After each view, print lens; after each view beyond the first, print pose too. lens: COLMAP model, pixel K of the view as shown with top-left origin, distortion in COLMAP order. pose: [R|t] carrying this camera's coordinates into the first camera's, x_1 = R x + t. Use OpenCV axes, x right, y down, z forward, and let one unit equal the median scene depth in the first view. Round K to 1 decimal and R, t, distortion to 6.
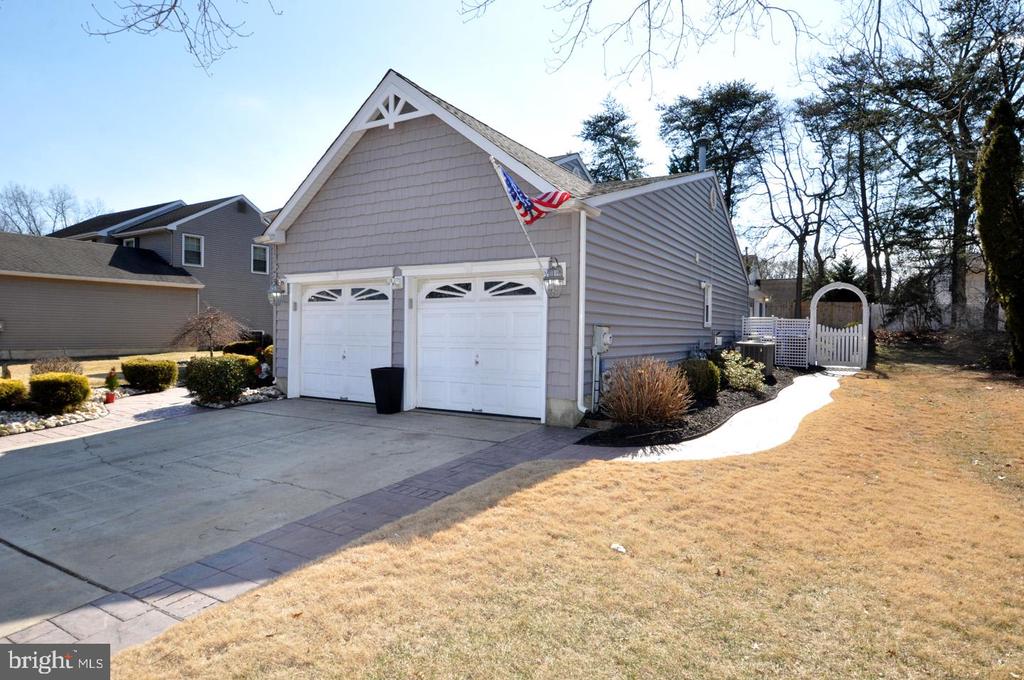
lens RADIAL K [[590.3, 0, 511.5], [0, 590.3, 338.6], [0, 0, 1]] dist [-0.008721, -0.000340]
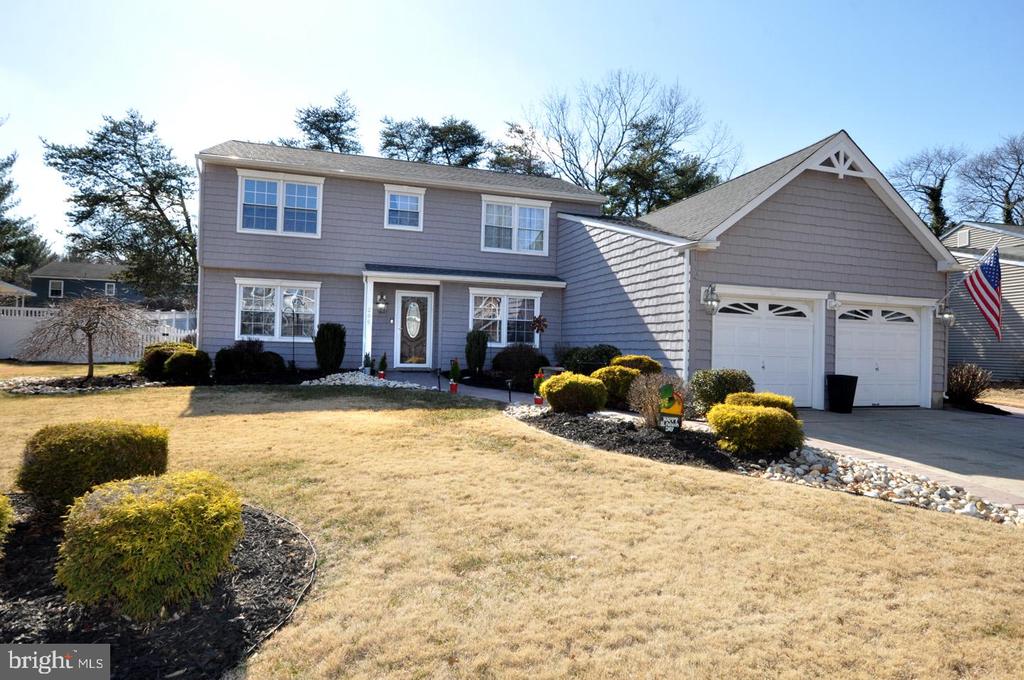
lens RADIAL K [[578.6, 0, 510.9], [0, 578.6, 340.7], [0, 0, 1]] dist [-0.017319, 0.001556]
pose [[0.663750, 0.017491, 0.747750, -1.504643], [-0.014280, 0.999841, -0.010713, 0.001033], [-0.747818, -0.003567, 0.663894, 0.706574]]
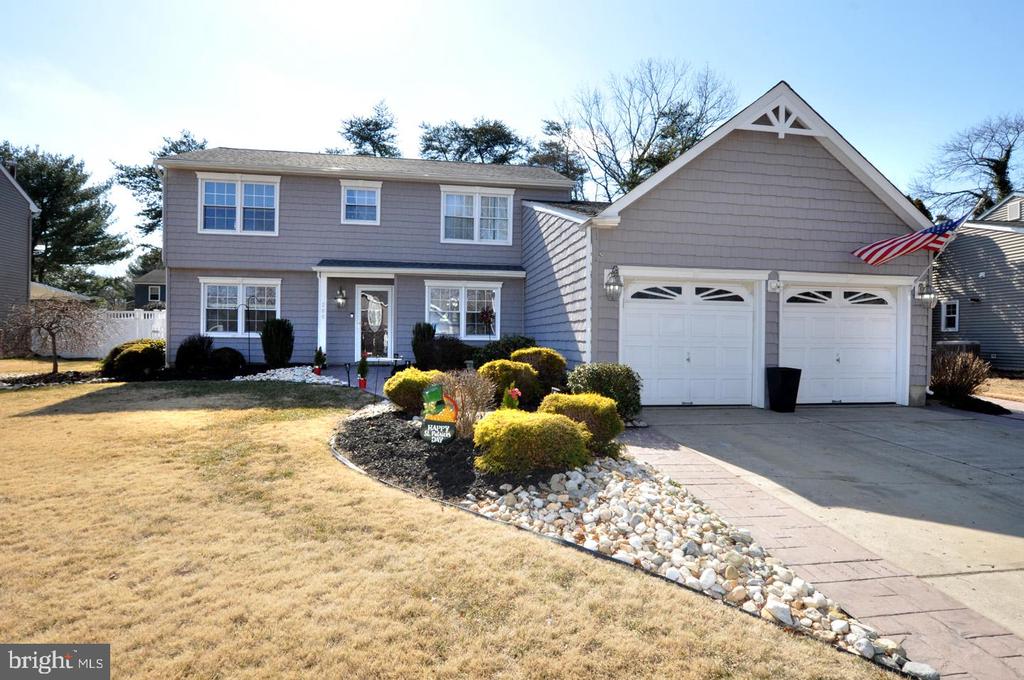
lens RADIAL K [[540.5, 0, 513.2], [0, 540.5, 340.9], [0, 0, 1]] dist [-0.022287, 0.001545]
pose [[0.761261, -0.003522, 0.648436, -1.154391], [-0.000092, 0.999985, 0.005539, -0.003357], [-0.648446, -0.004276, 0.761249, 0.573711]]
